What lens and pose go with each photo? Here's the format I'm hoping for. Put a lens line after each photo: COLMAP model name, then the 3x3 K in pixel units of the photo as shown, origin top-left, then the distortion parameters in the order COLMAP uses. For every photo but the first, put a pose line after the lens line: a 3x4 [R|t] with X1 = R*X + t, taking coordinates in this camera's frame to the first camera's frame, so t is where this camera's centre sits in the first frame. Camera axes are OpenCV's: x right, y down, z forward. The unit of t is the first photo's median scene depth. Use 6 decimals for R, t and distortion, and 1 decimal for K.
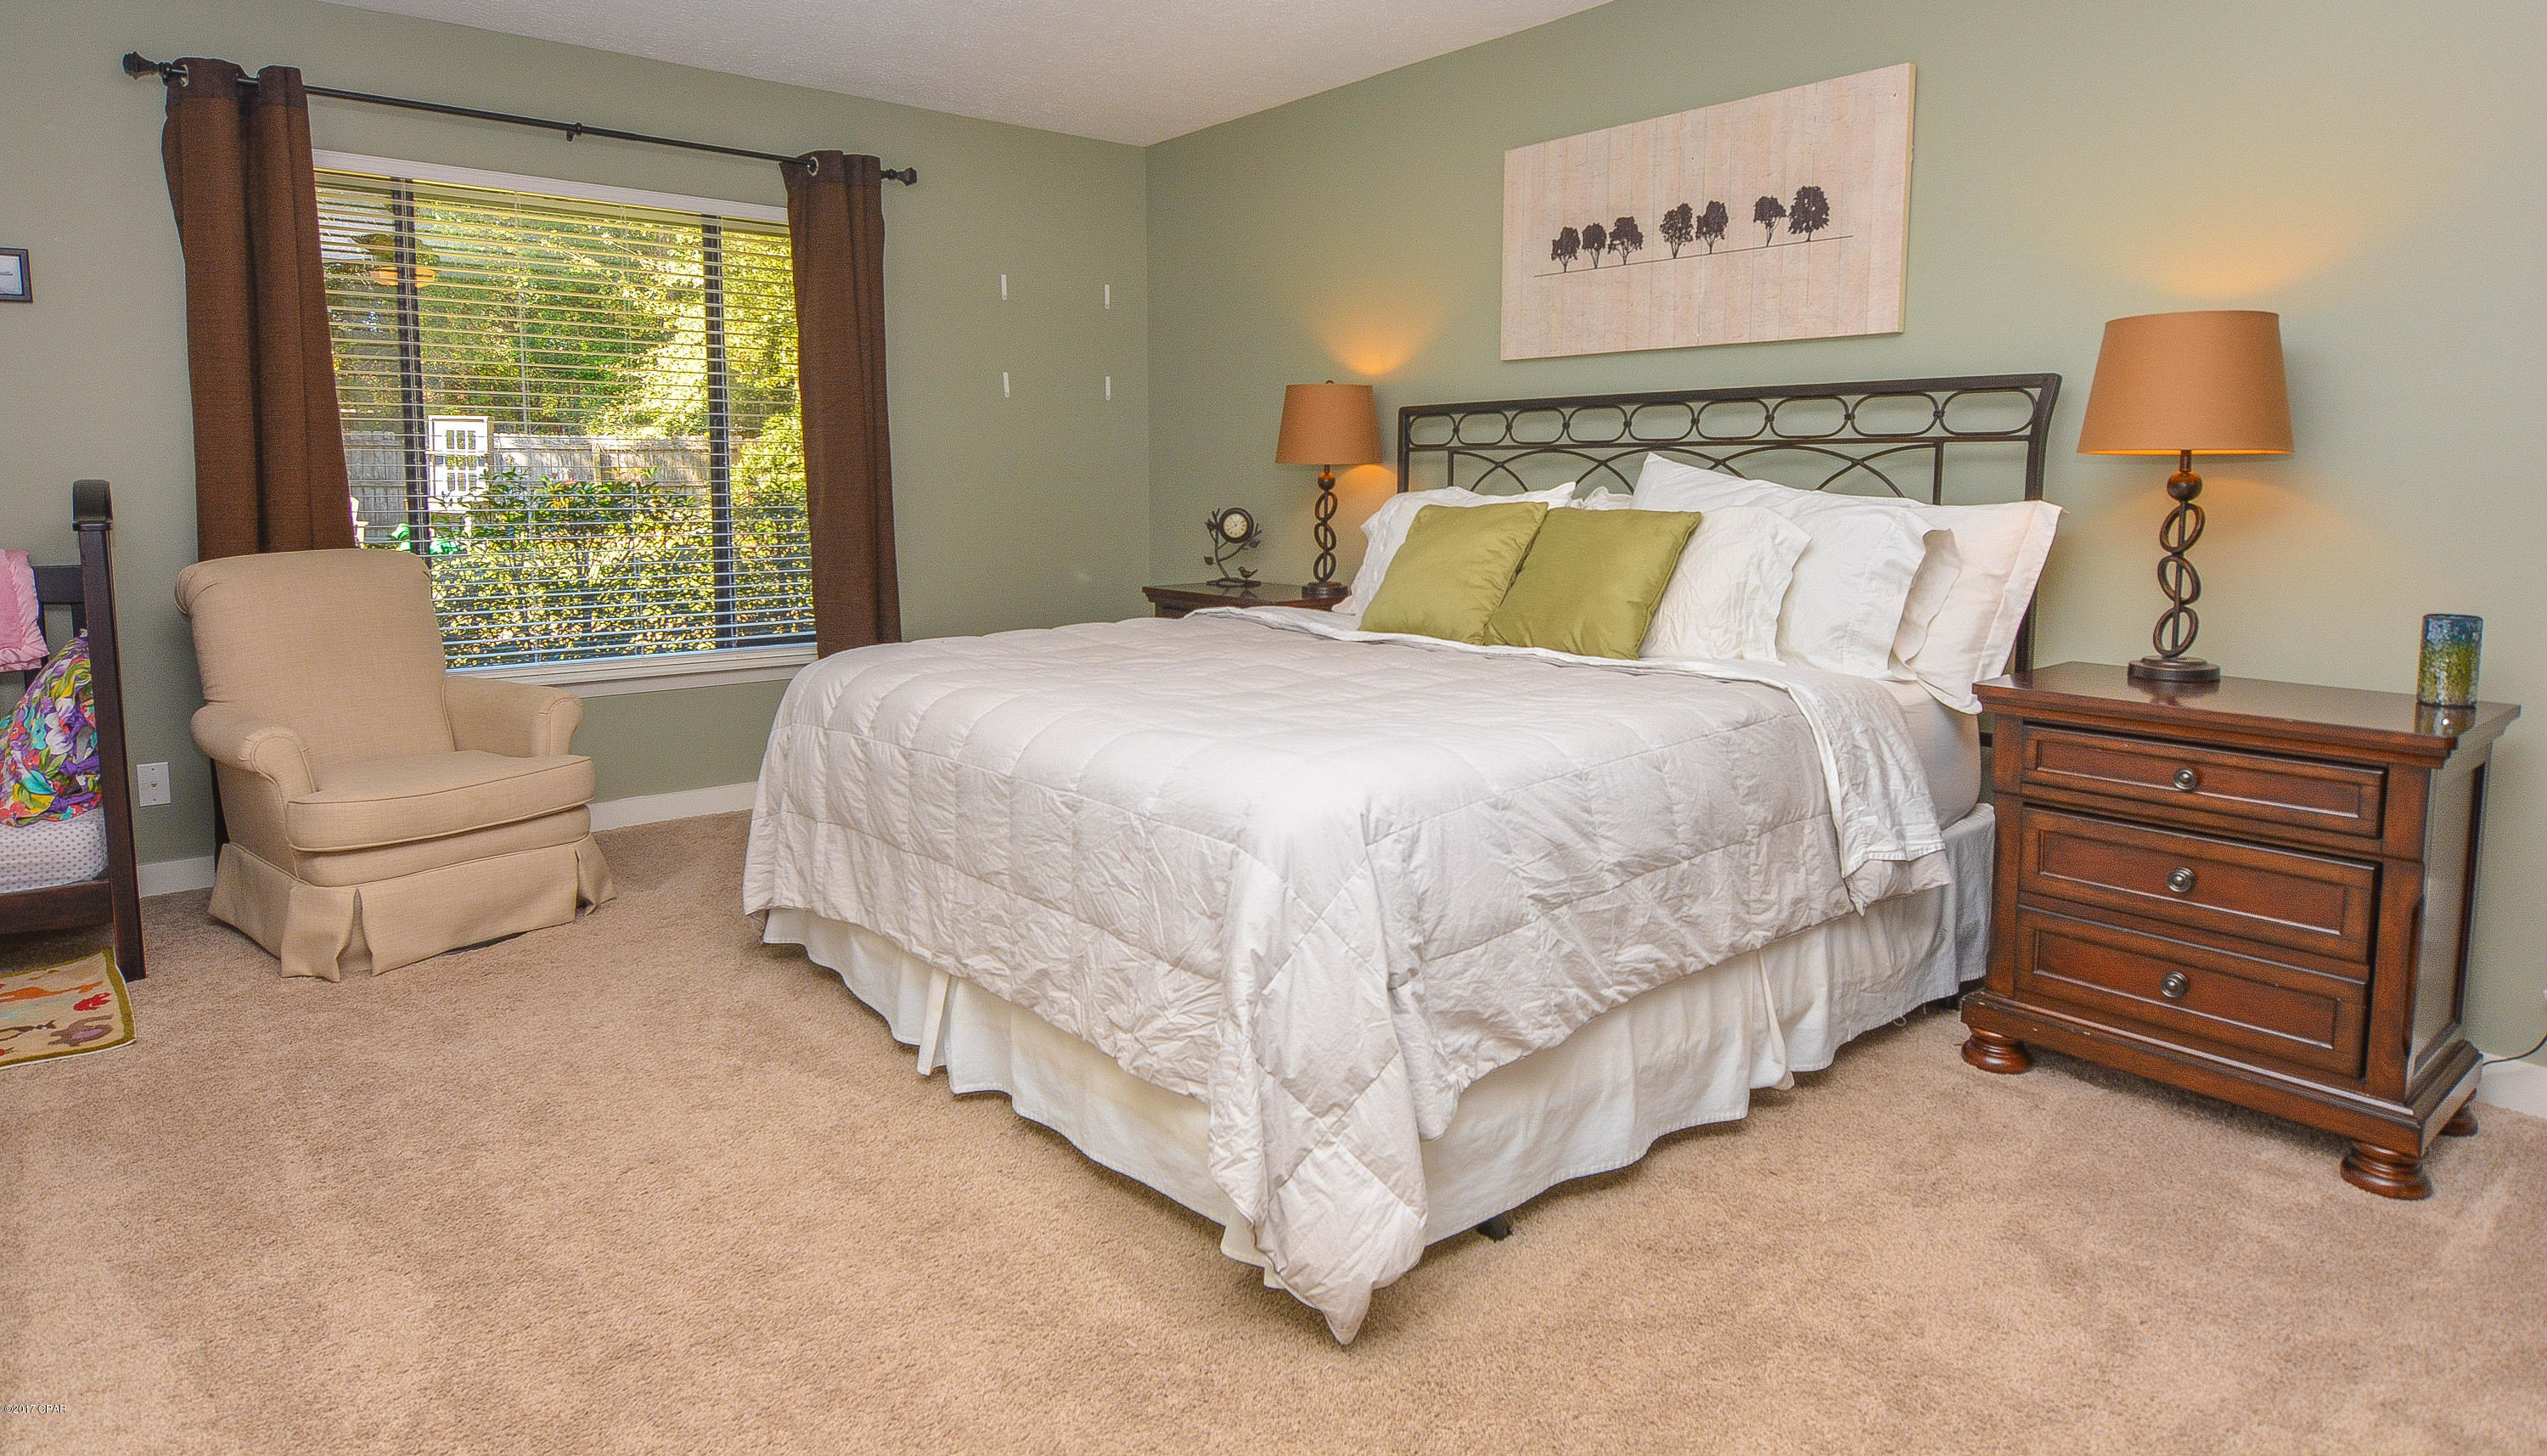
lens RADIAL K [[1420.3, 0, 1274.1], [0, 1420.3, 651.3], [0, 0, 1]] dist [-0.004137, -0.013343]
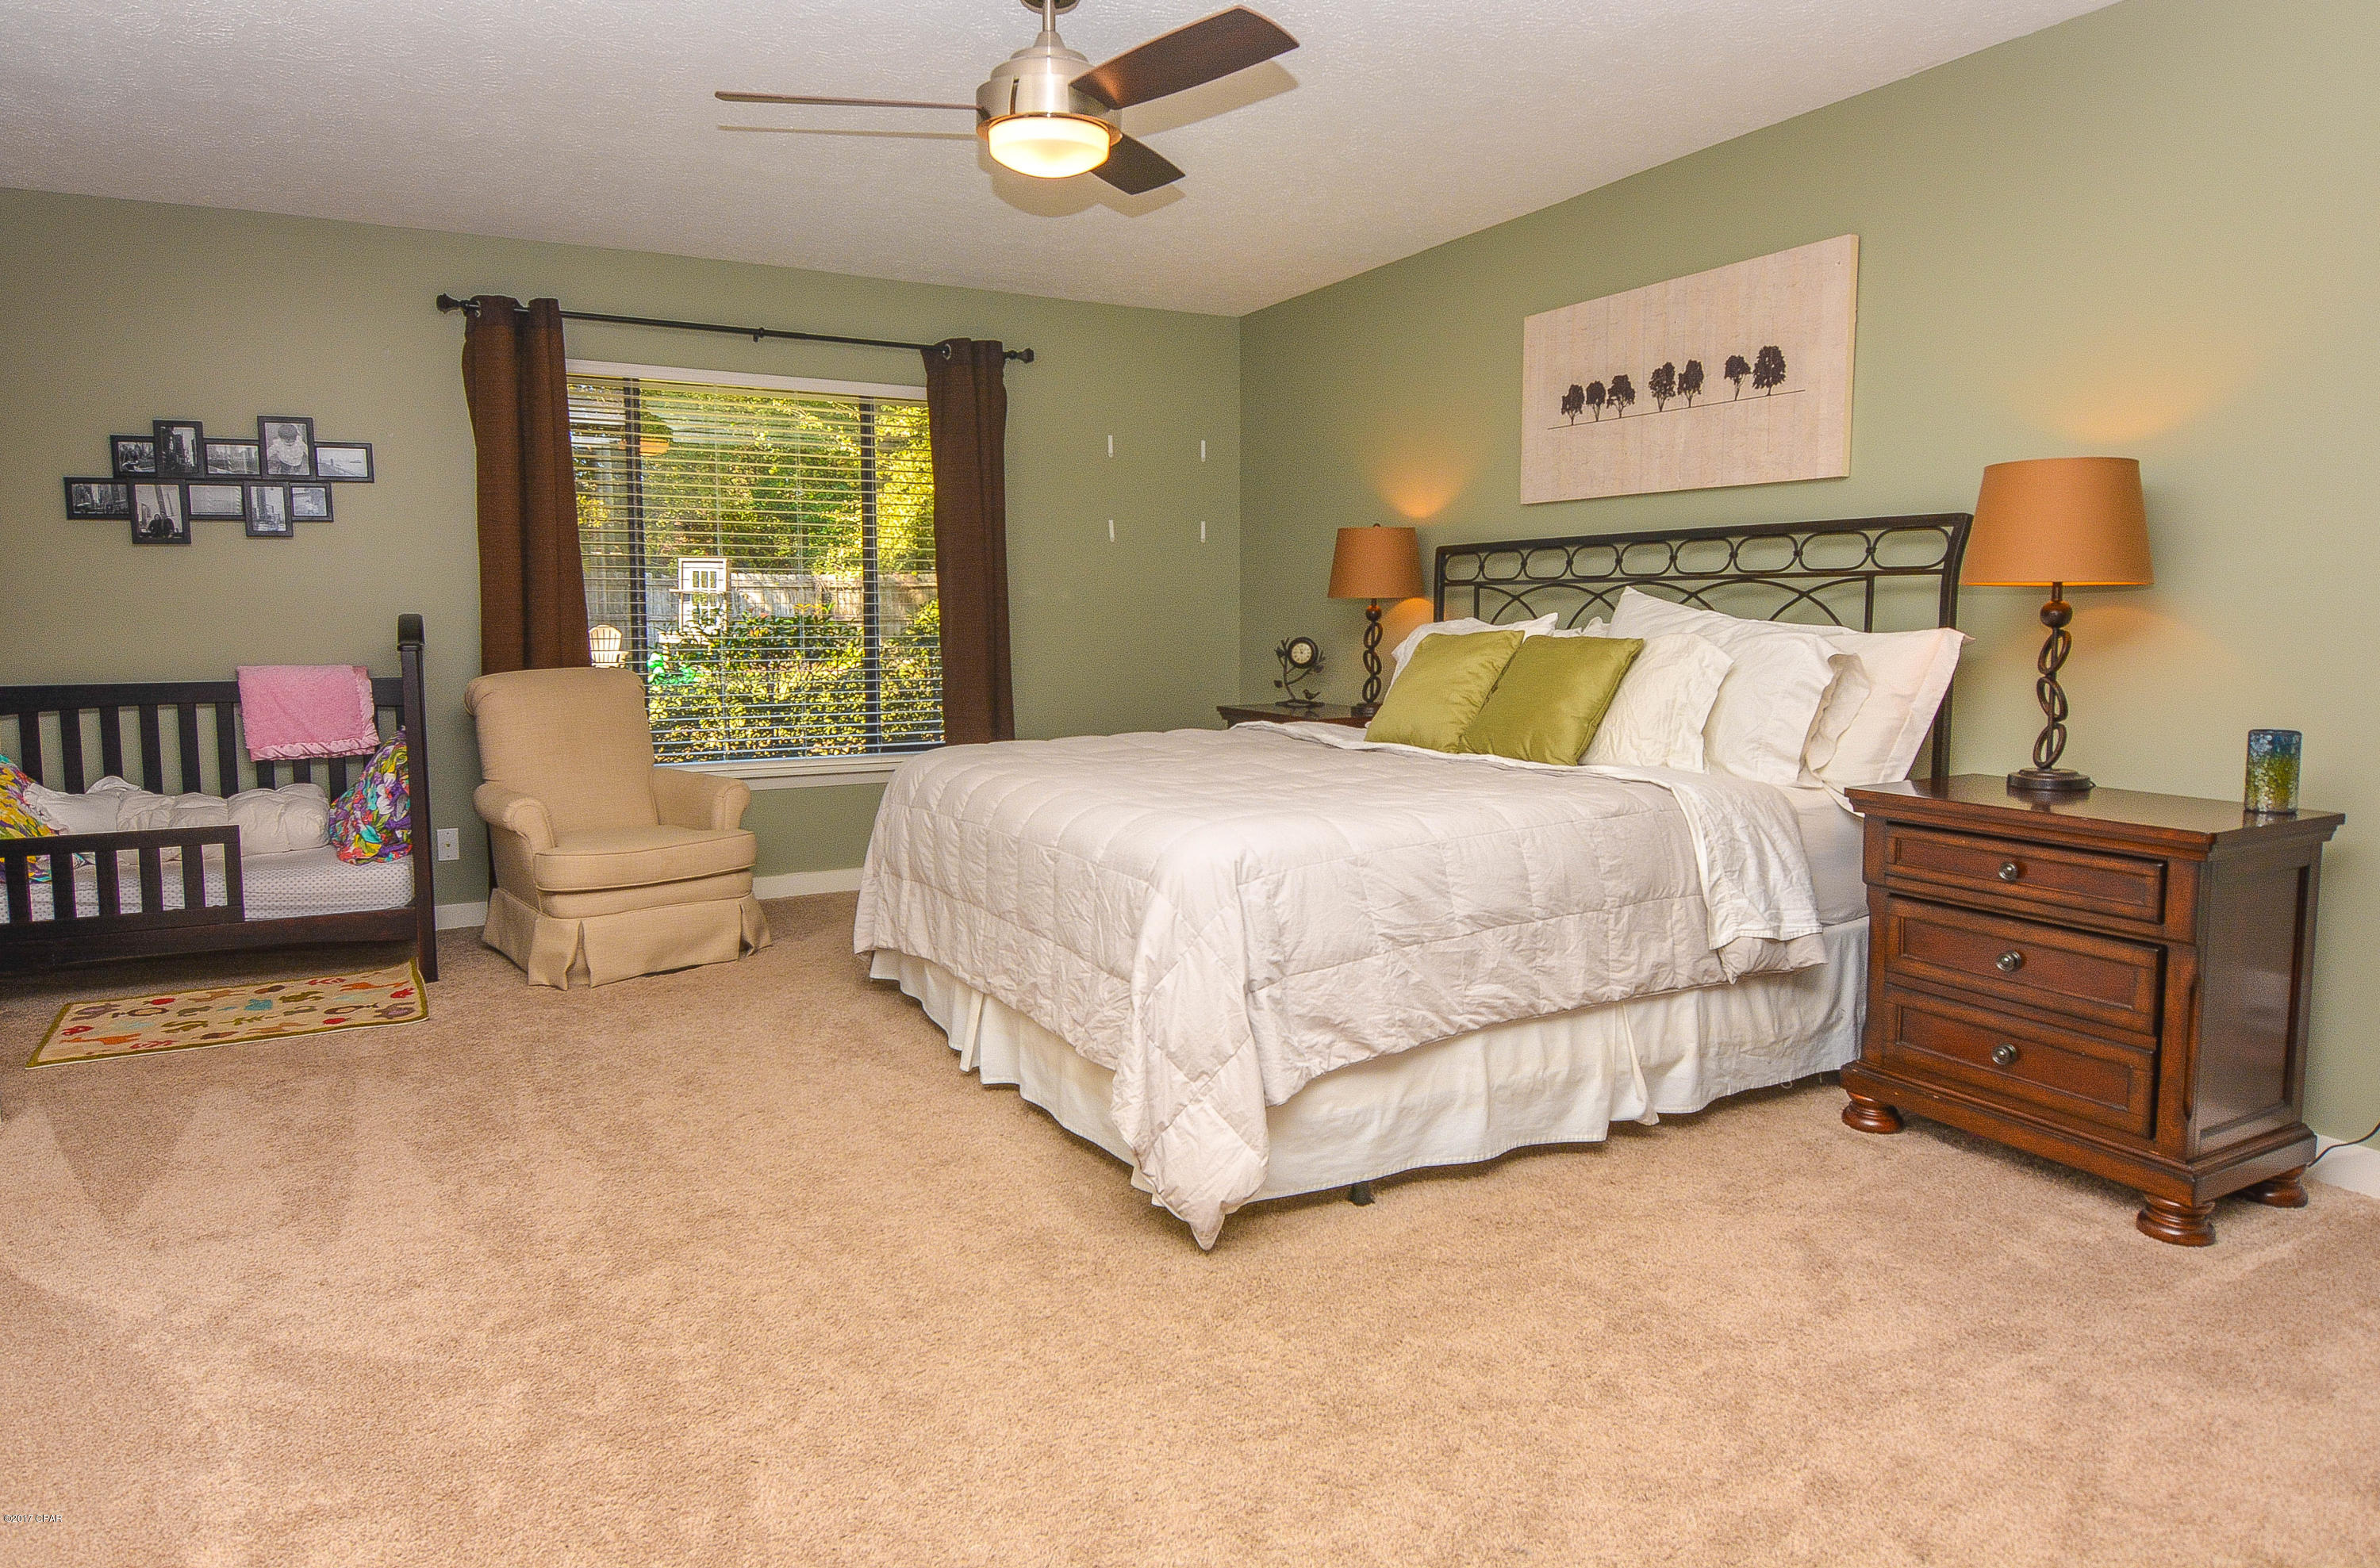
lens RADIAL K [[1435.2, 0, 1190.0], [0, 1435.2, 784.0], [0, 0, 1]] dist [0.003836, -0.032318]
pose [[0.979467, 0.020626, -0.200546, 0.196176], [-0.021036, 0.999779, 0.000087, 0.029166], [0.200503, 0.004134, 0.979684, -0.225774]]
